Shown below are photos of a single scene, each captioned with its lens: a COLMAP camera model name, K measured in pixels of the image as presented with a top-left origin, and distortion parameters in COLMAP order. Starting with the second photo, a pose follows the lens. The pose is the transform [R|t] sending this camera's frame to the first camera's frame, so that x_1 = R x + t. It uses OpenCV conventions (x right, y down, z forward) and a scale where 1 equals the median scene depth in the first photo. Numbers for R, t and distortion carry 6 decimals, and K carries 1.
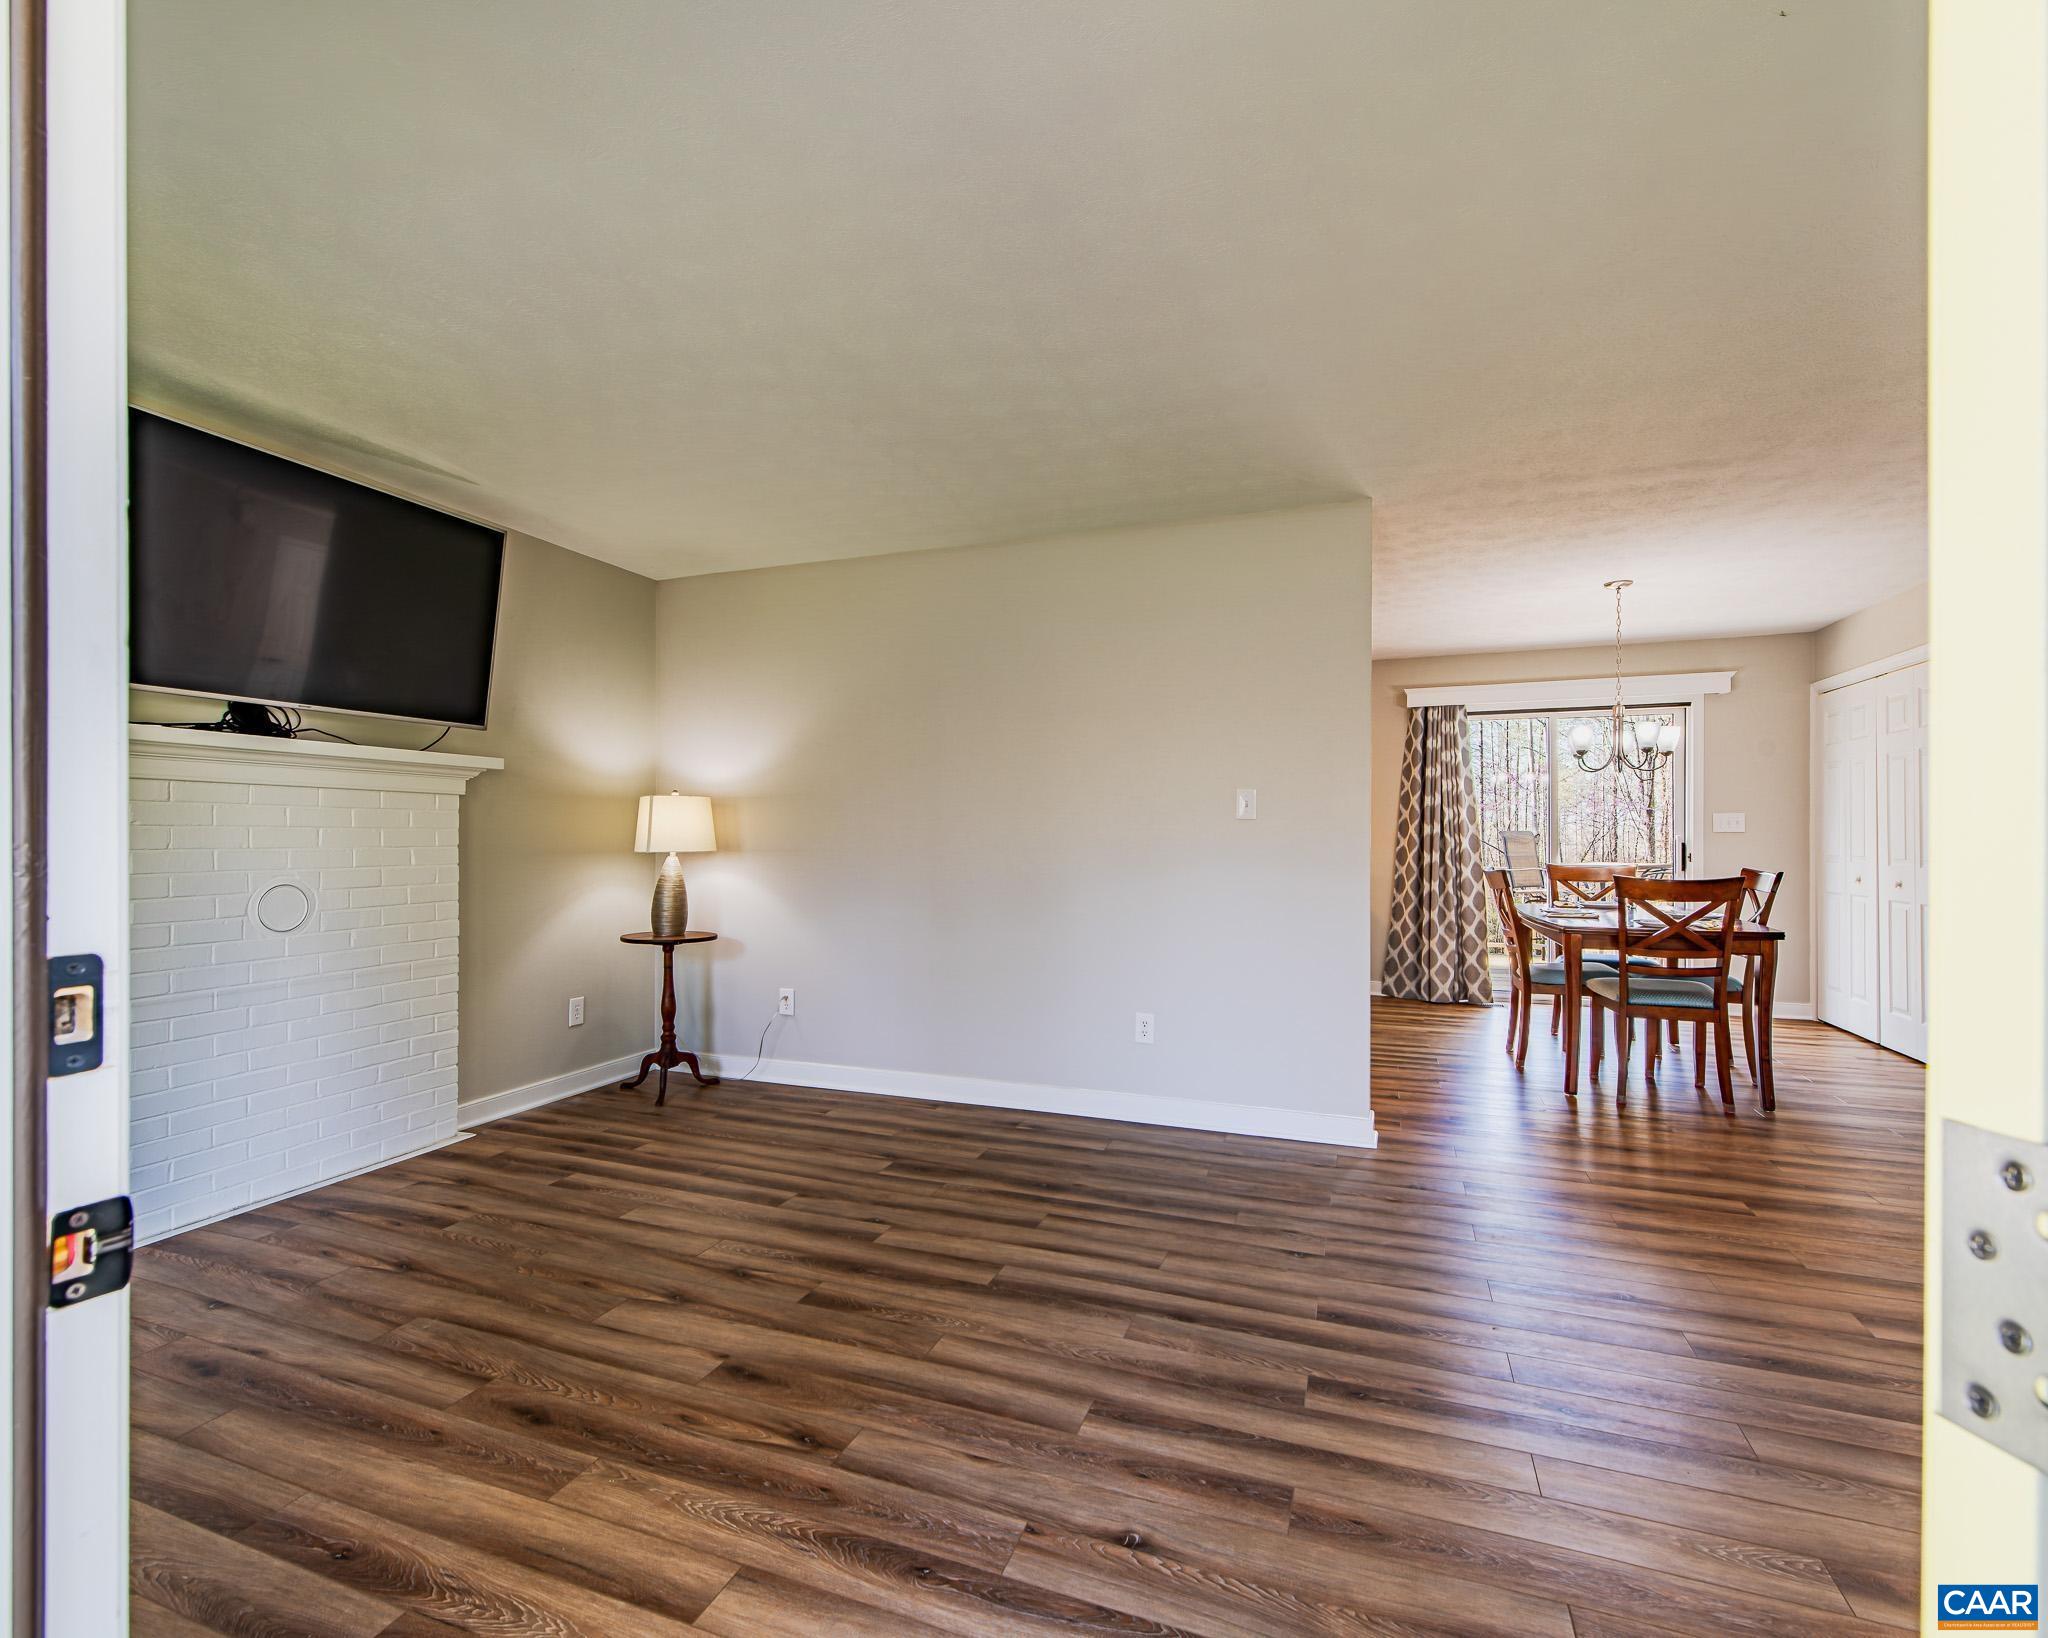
lens RADIAL K [[958.2, 0, 1015.9], [0, 958.2, 833.2], [0, 0, 1]] dist [0.020600, -0.009208]
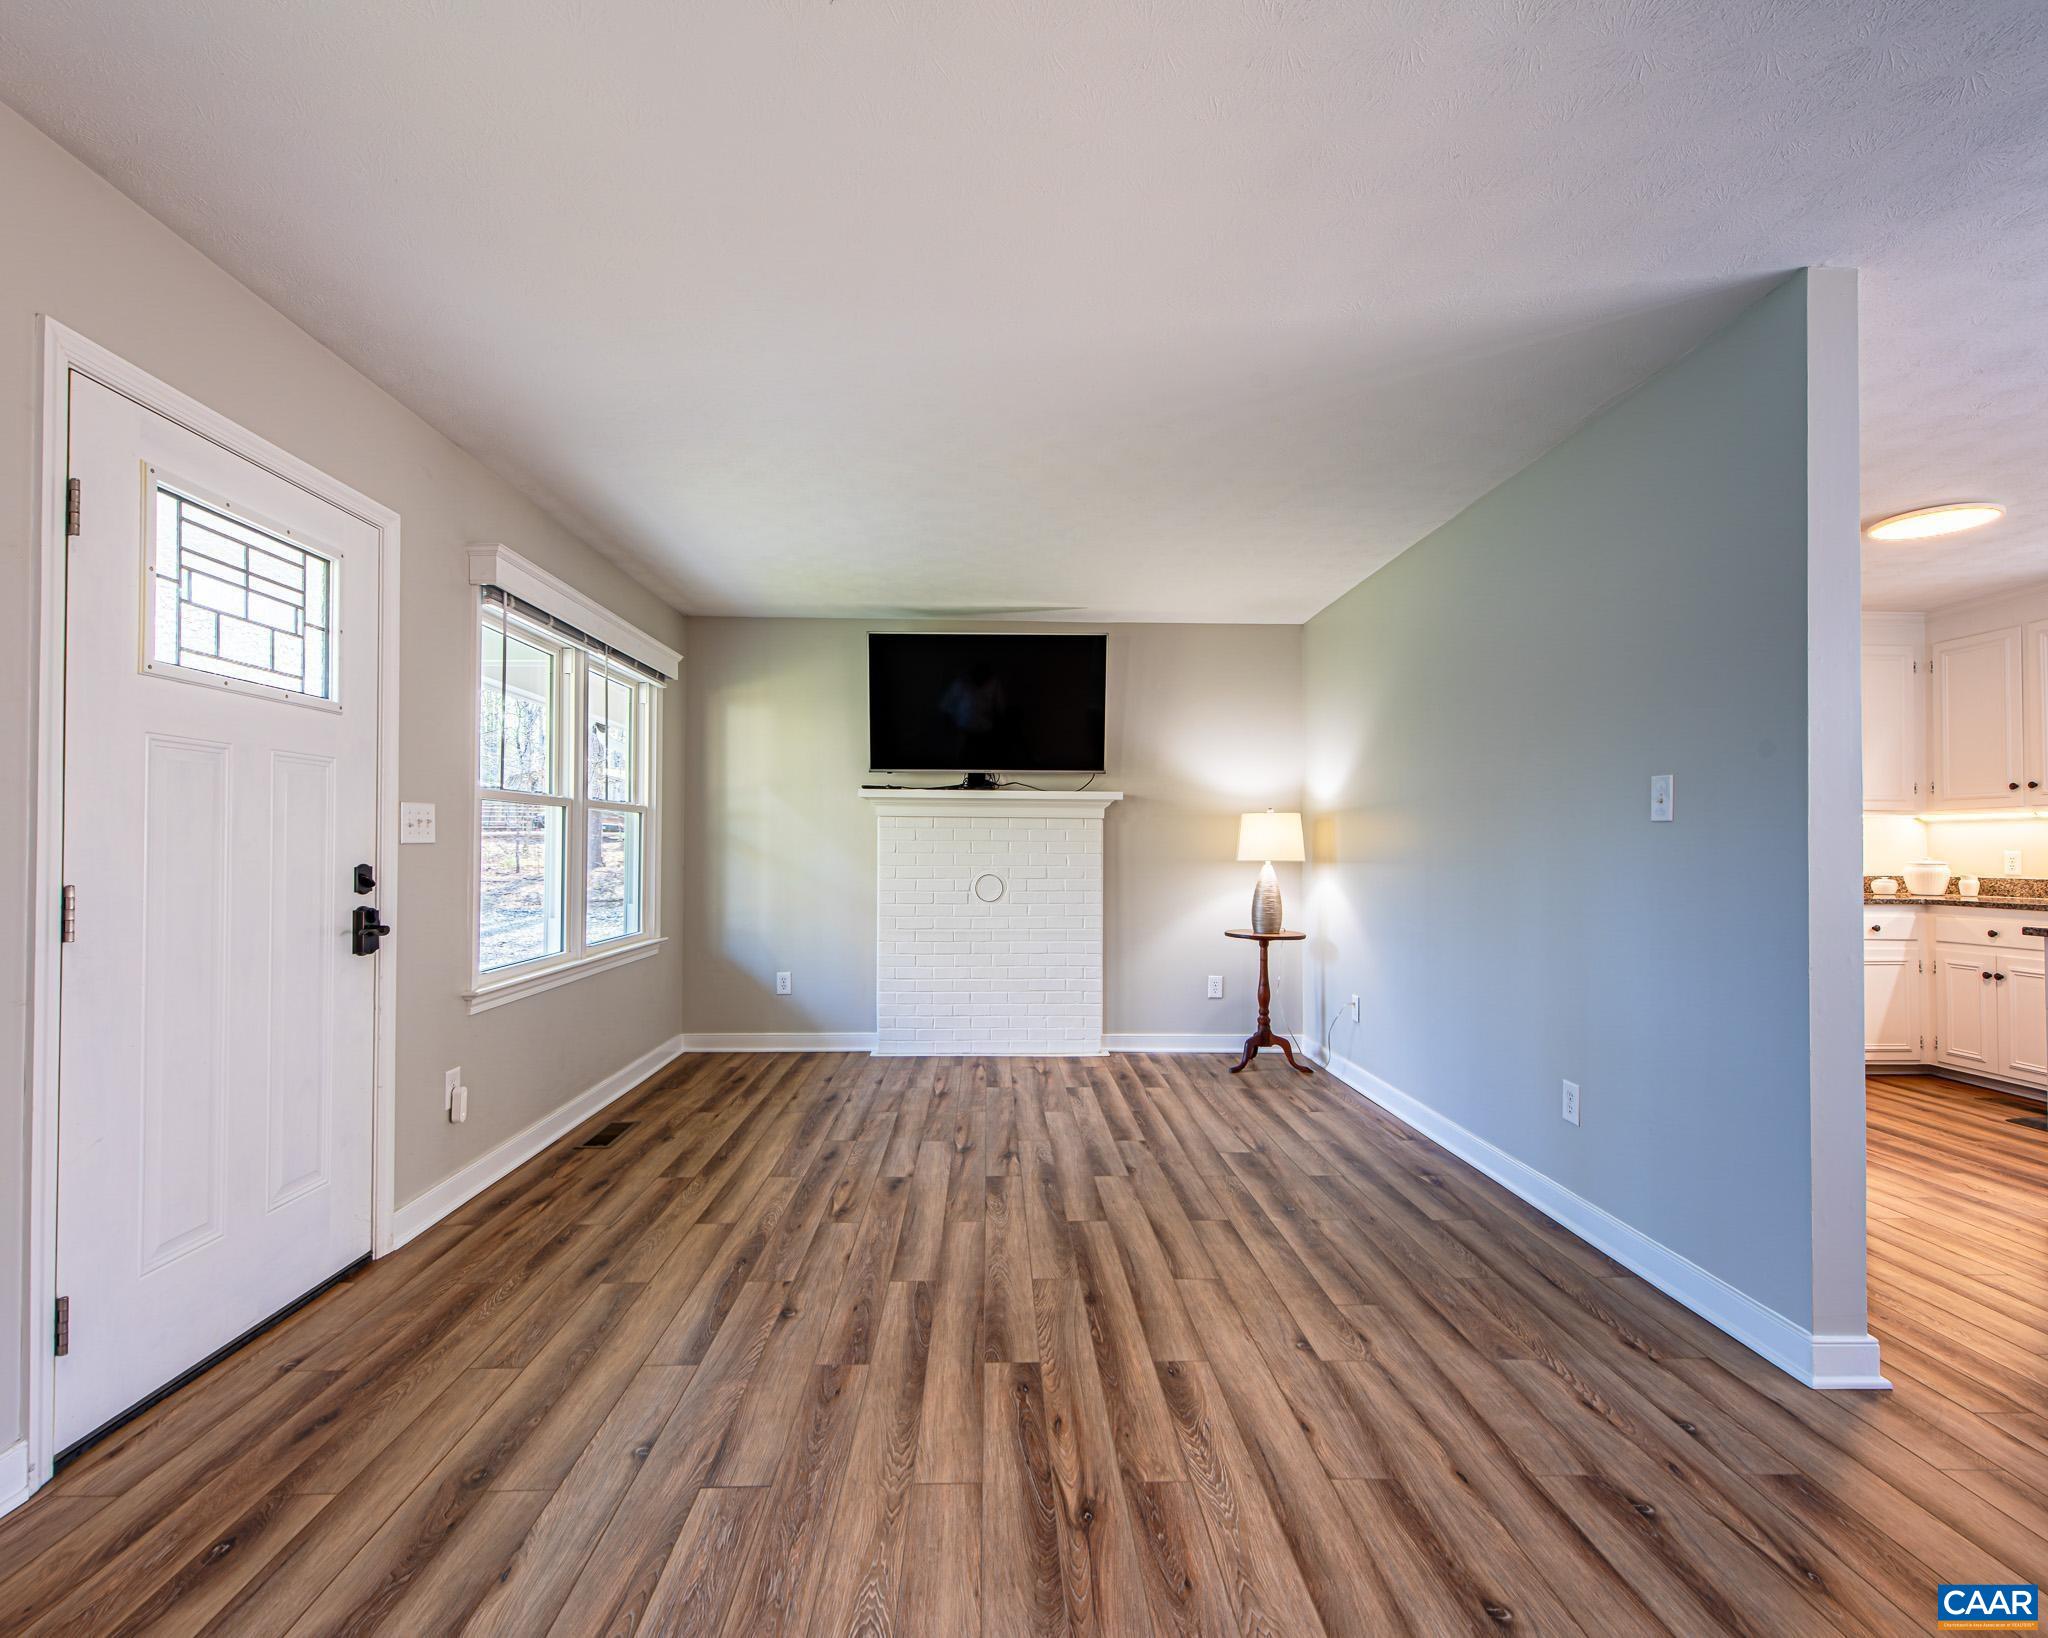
lens RADIAL K [[958.2, 0, 1015.9], [0, 958.2, 833.2], [0, 0, 1]] dist [0.020600, -0.009208]
pose [[0.381638, -0.013613, -0.924212, 0.977381], [-0.001892, 0.999878, -0.015509, 0.006562], [0.924310, 0.007667, 0.381565, 0.446994]]
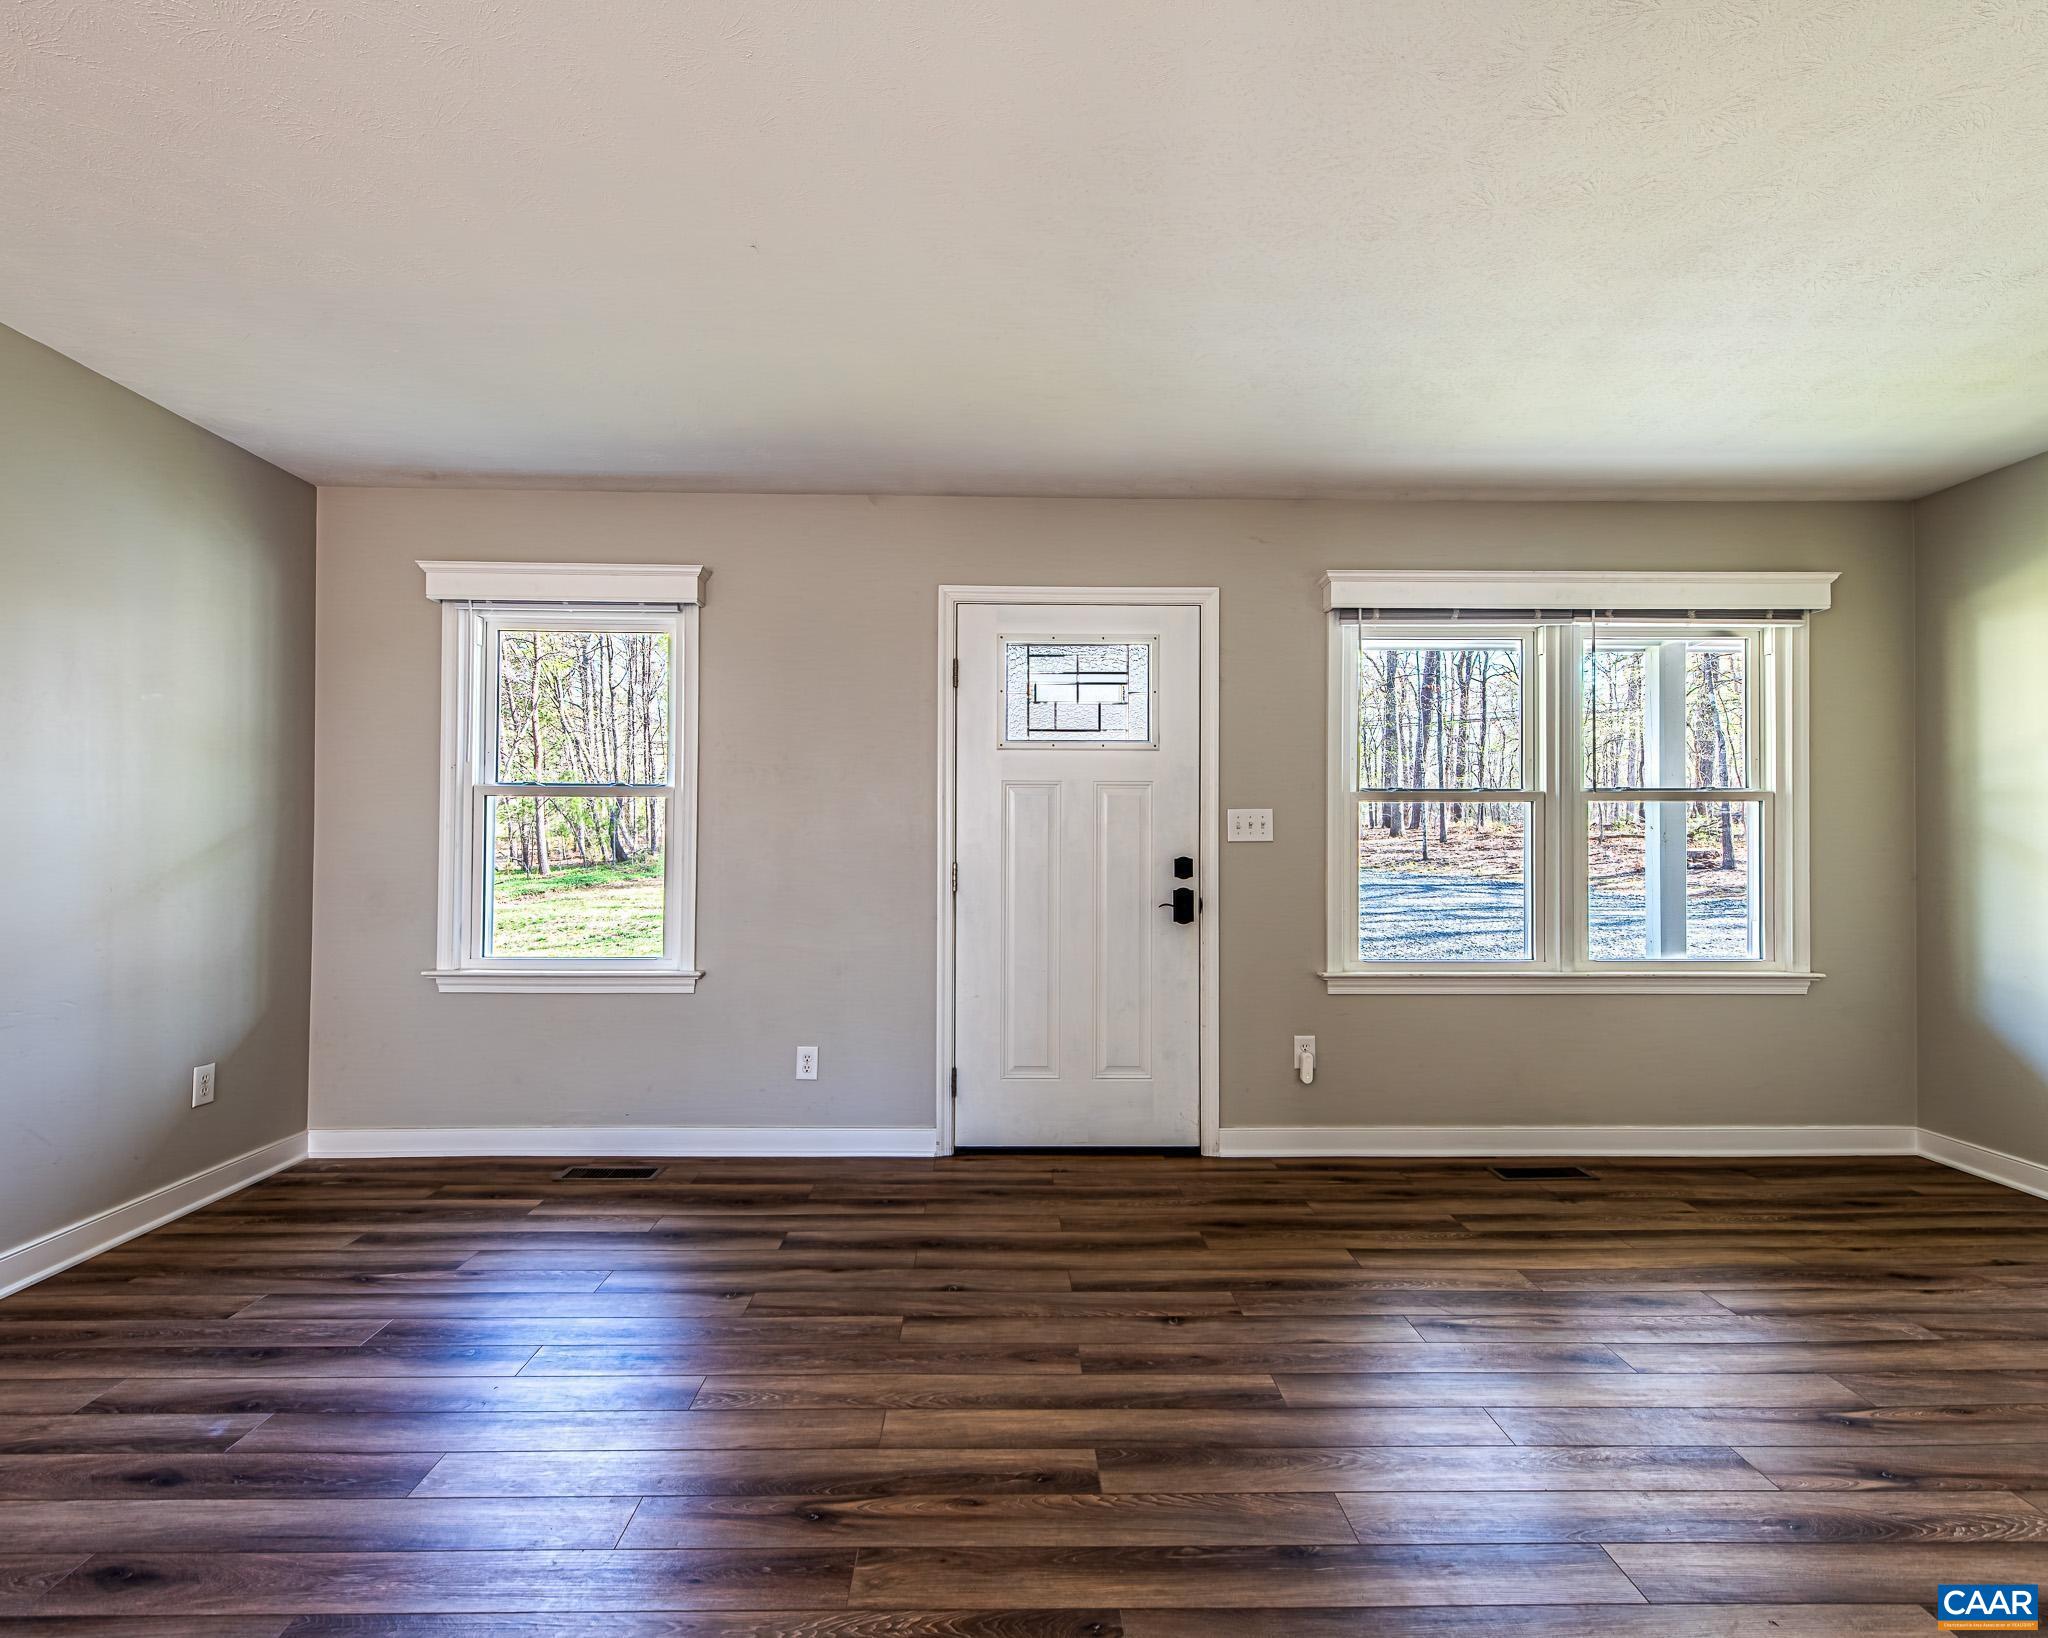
lens RADIAL K [[958.2, 0, 1015.9], [0, 958.2, 833.2], [0, 0, 1]] dist [0.020600, -0.009208]
pose [[-0.928465, -0.010122, -0.371281, 0.527241], [-0.005039, 0.999880, -0.014659, 0.011974], [0.371385, -0.011740, -0.928405, 1.349150]]
